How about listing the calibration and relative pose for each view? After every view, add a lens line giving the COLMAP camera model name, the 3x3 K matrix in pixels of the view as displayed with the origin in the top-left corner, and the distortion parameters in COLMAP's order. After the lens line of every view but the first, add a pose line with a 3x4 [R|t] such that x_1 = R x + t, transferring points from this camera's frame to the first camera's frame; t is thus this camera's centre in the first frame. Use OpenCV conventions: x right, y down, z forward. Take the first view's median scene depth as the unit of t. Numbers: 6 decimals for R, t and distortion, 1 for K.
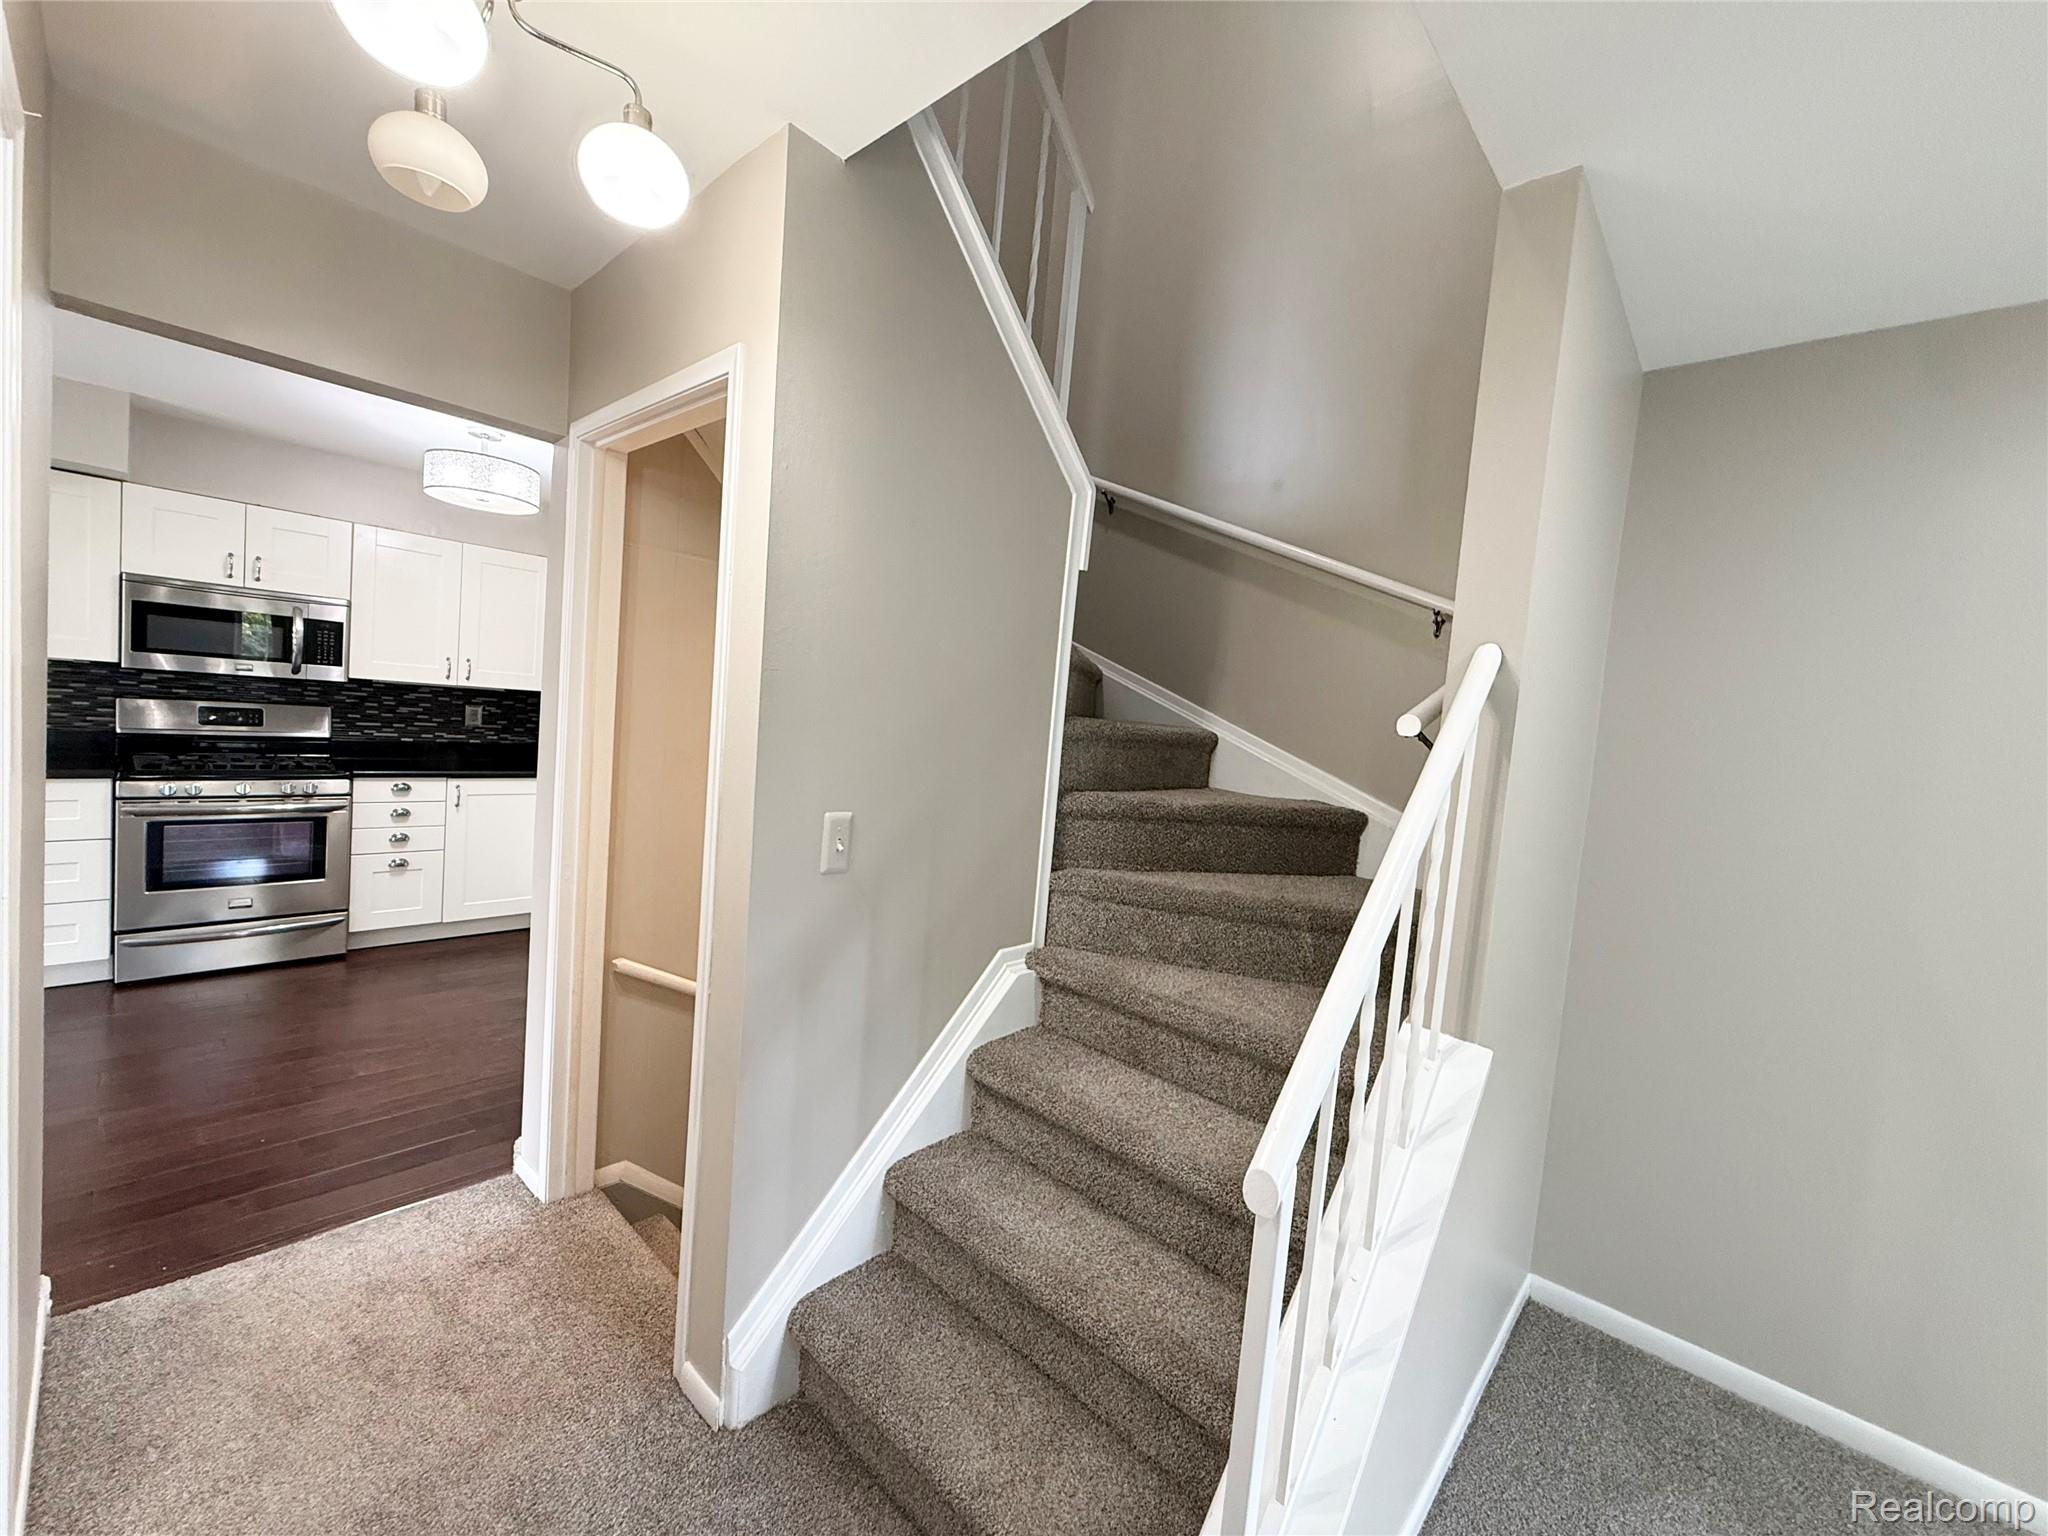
lens RADIAL K [[822.1, 0, 1028.9], [0, 822.1, 768.6], [0, 0, 1]] dist [-0.000472, -0.000418]
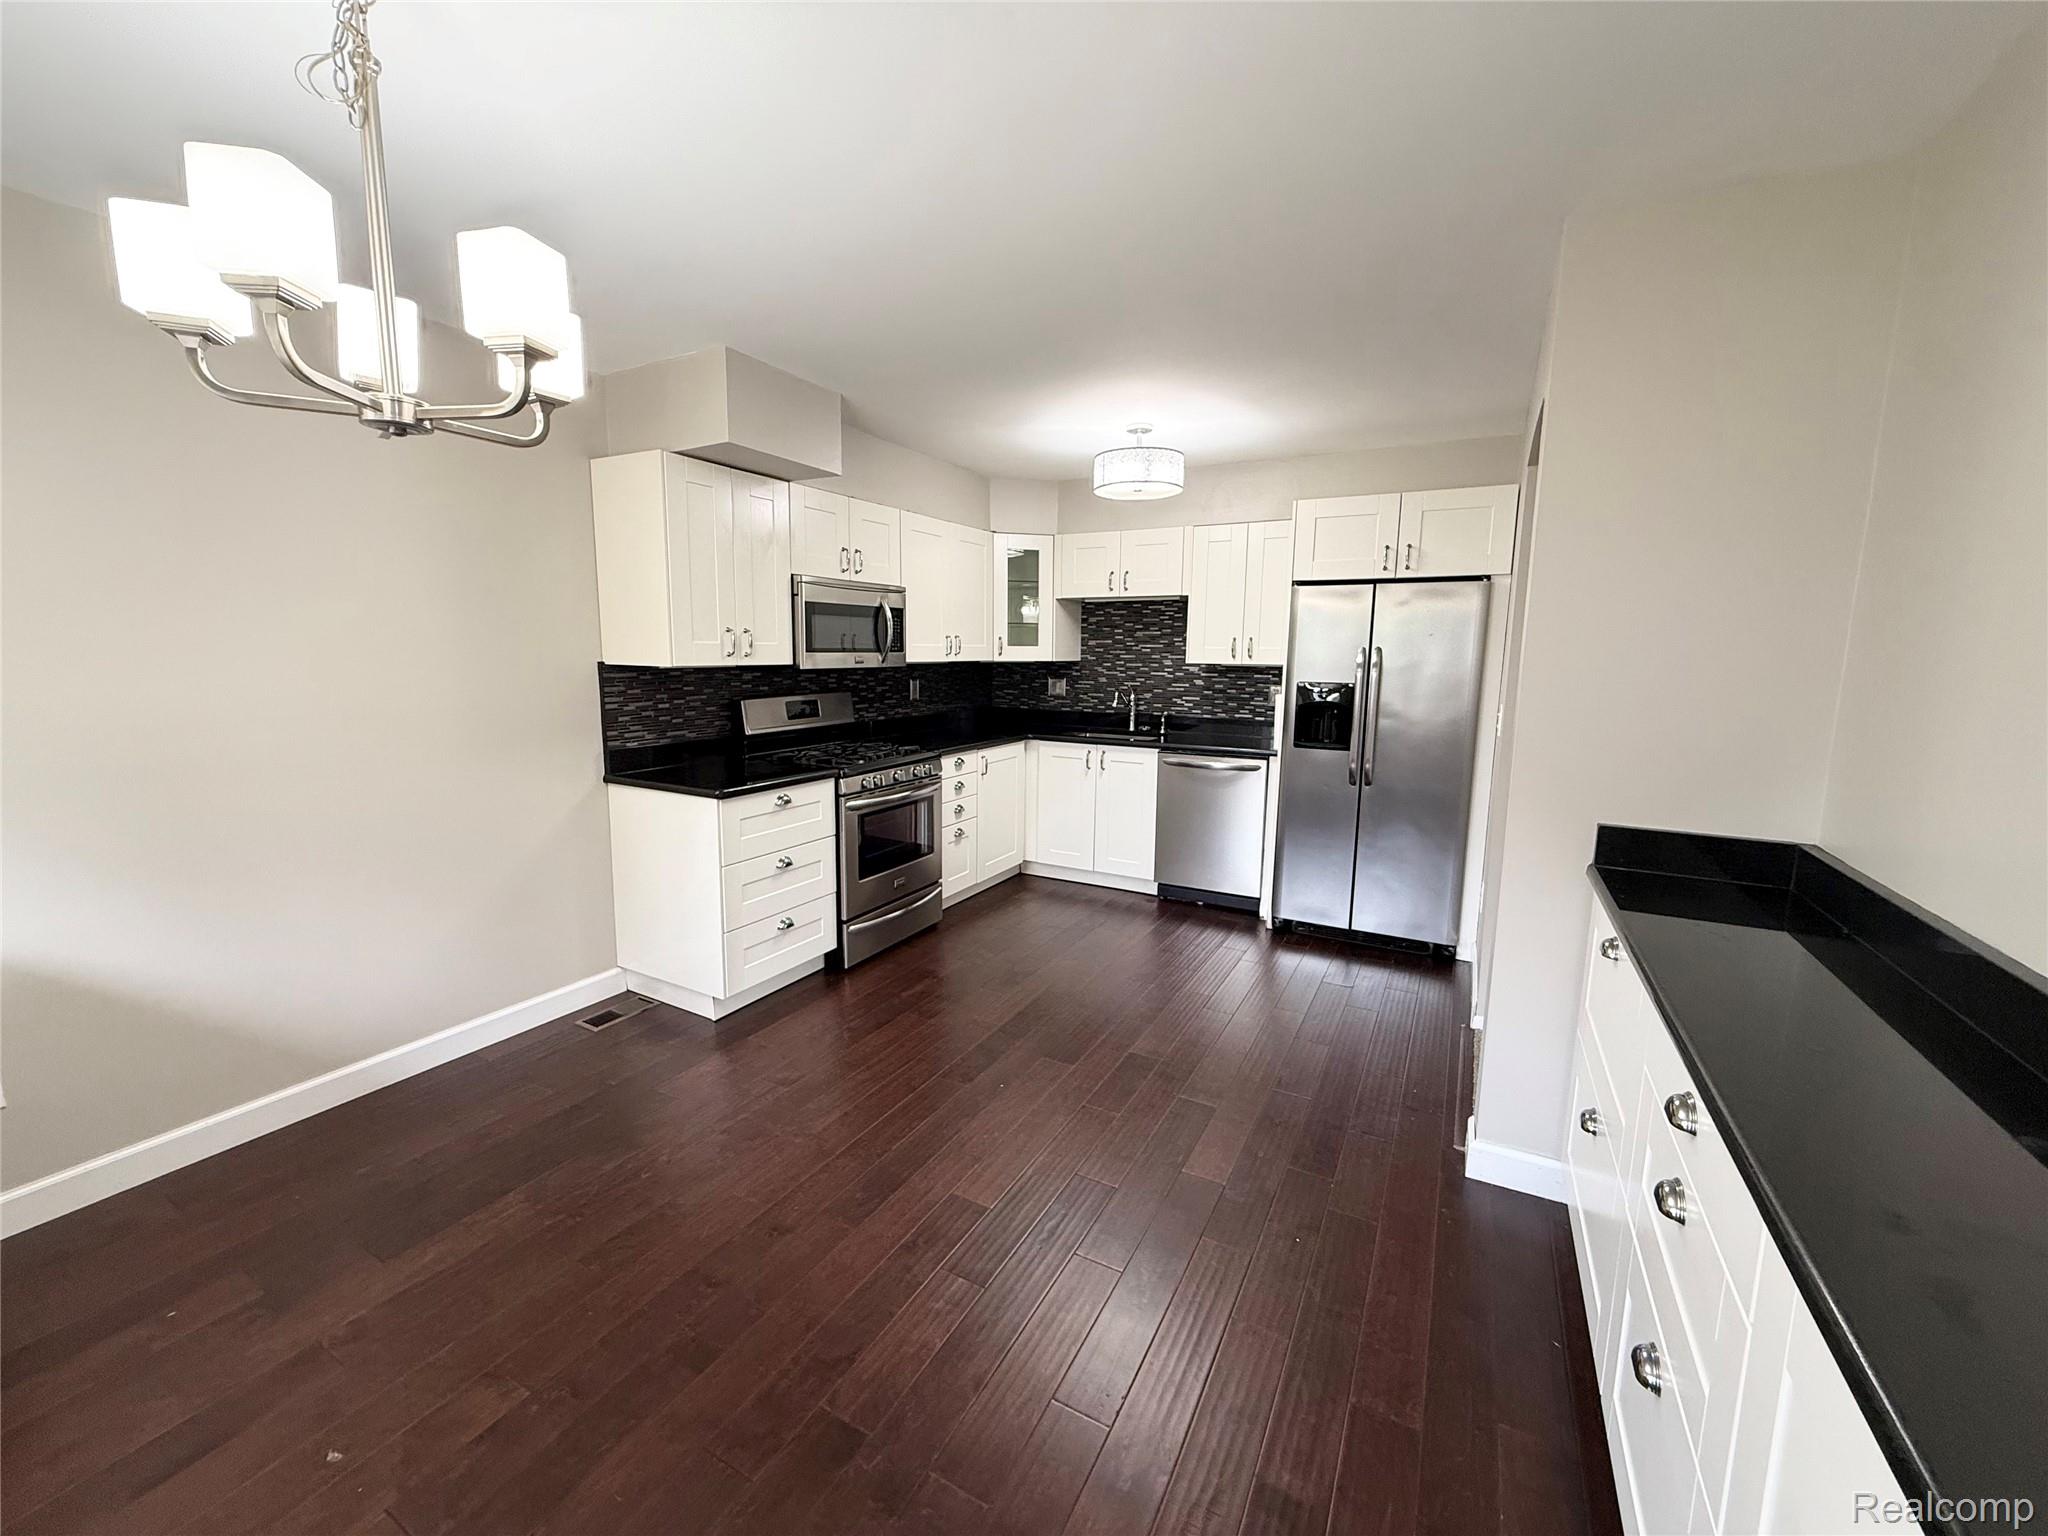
lens RADIAL K [[820.7, 0, 1018.1], [0, 820.7, 768.5], [0, 0, 1]] dist [0.002066, -0.000303]
pose [[0.971007, -0.104730, 0.214889, -0.950472], [0.084556, 0.991283, 0.101037, -0.071876], [-0.223597, -0.079938, 0.971398, -0.049581]]
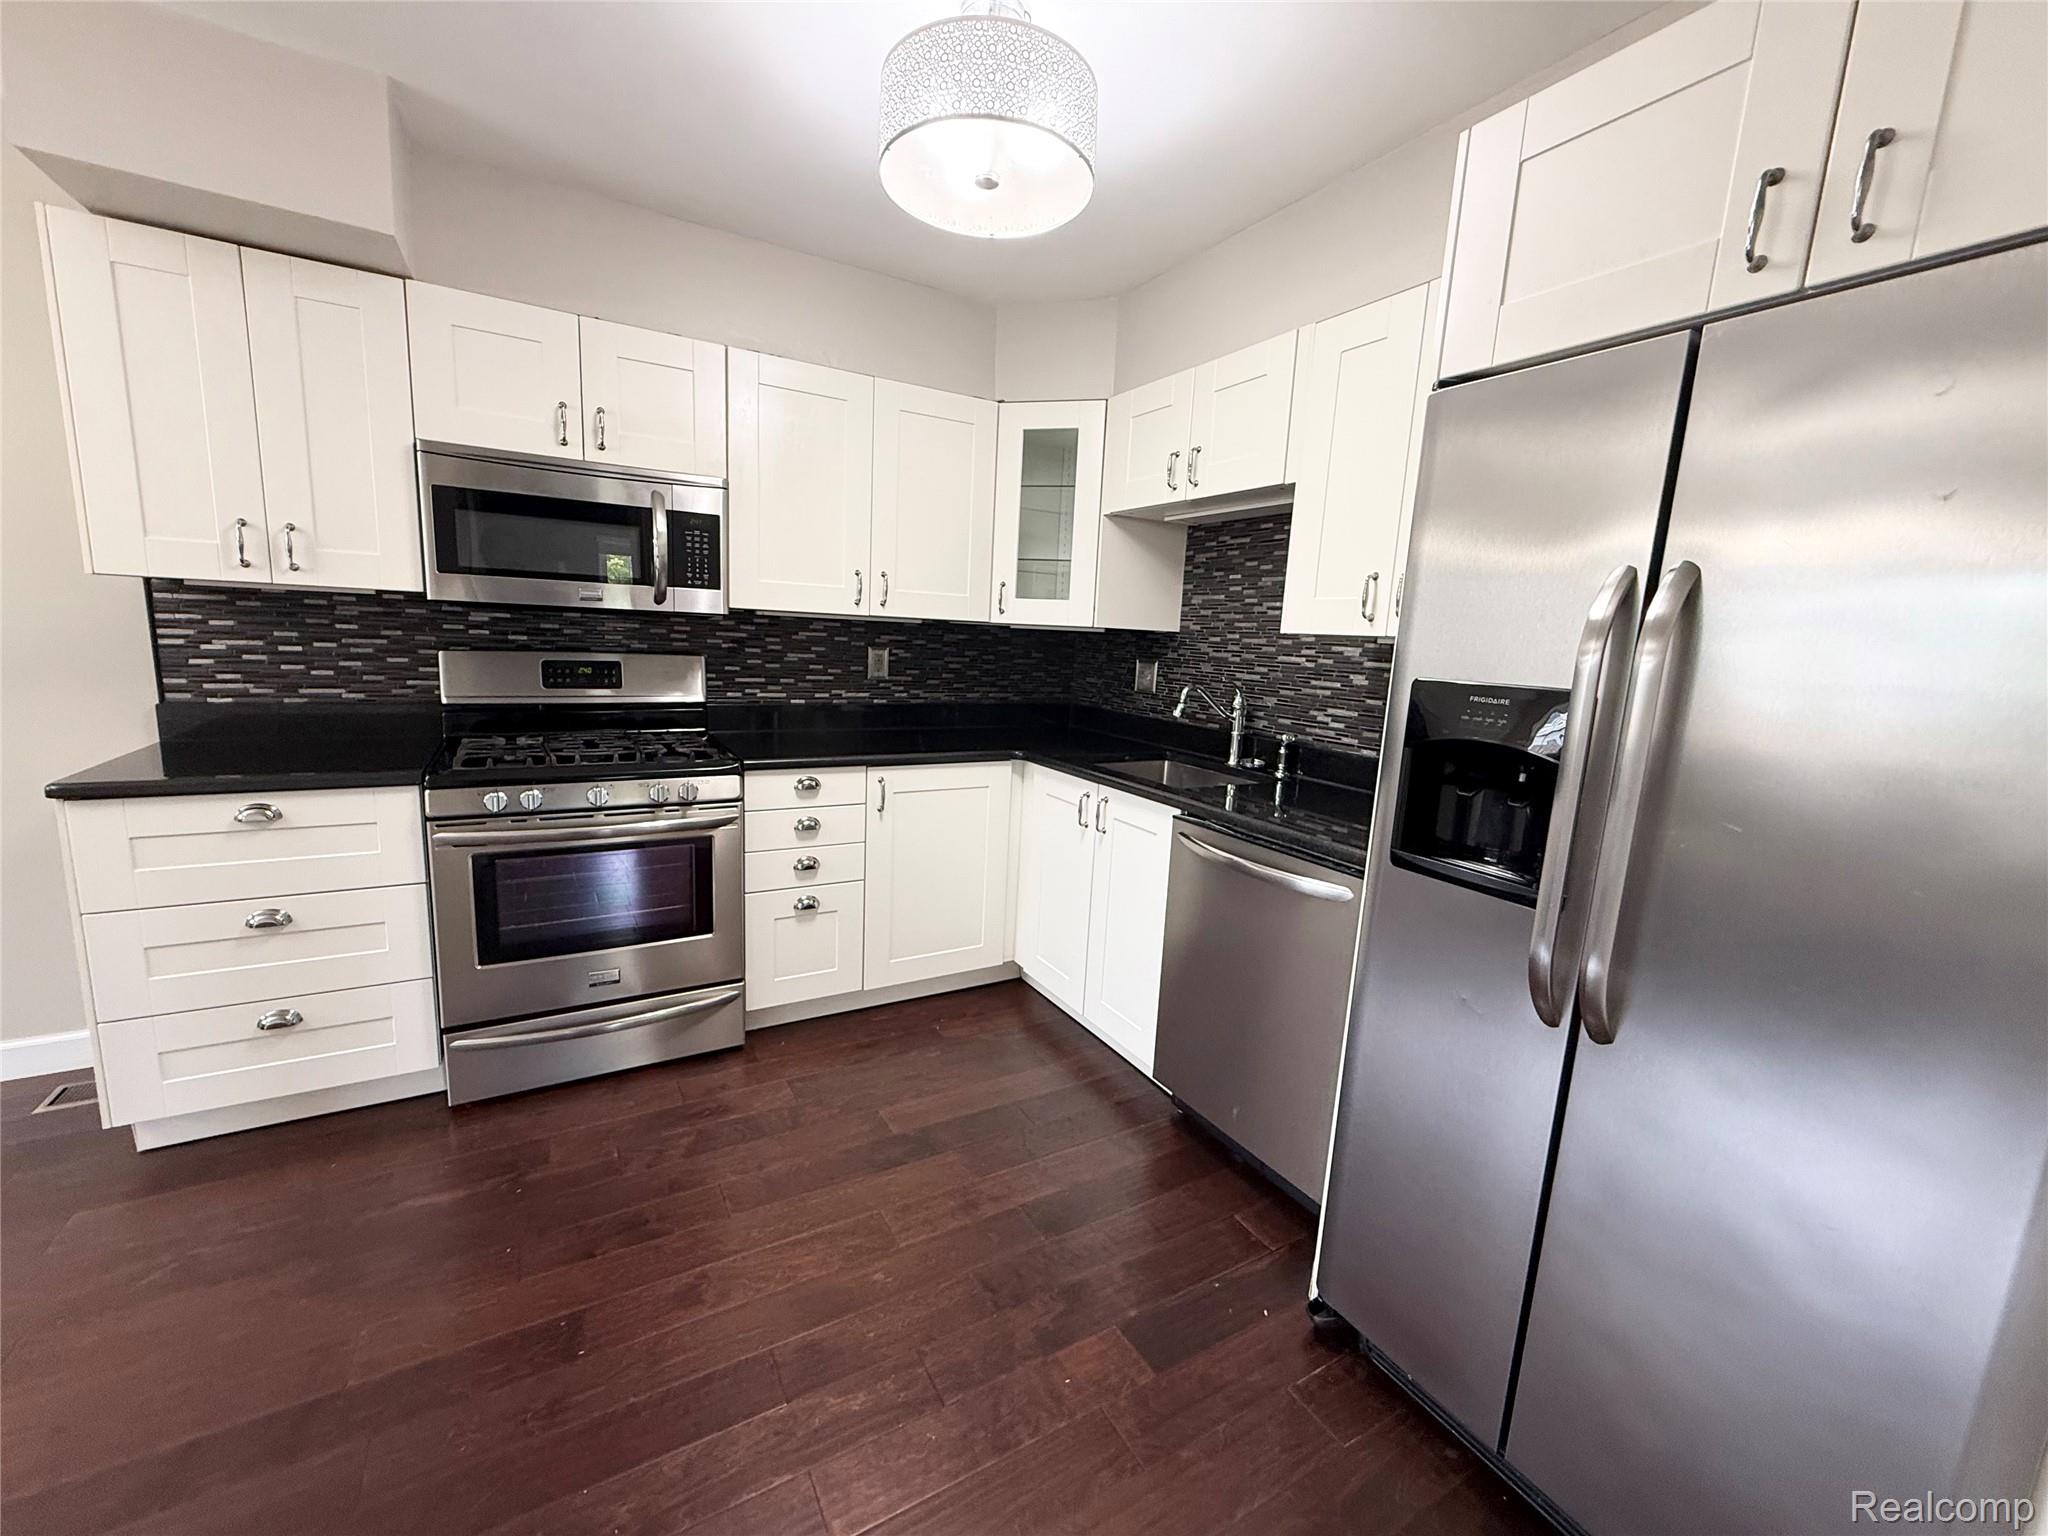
lens RADIAL K [[820.7, 0, 1018.1], [0, 820.7, 768.5], [0, 0, 1]] dist [0.002066, -0.000303]
pose [[0.951338, 0.015287, -0.307770, -0.439494], [0.009724, 0.996782, 0.079566, -0.037616], [0.307996, -0.078687, 0.948128, 0.482967]]
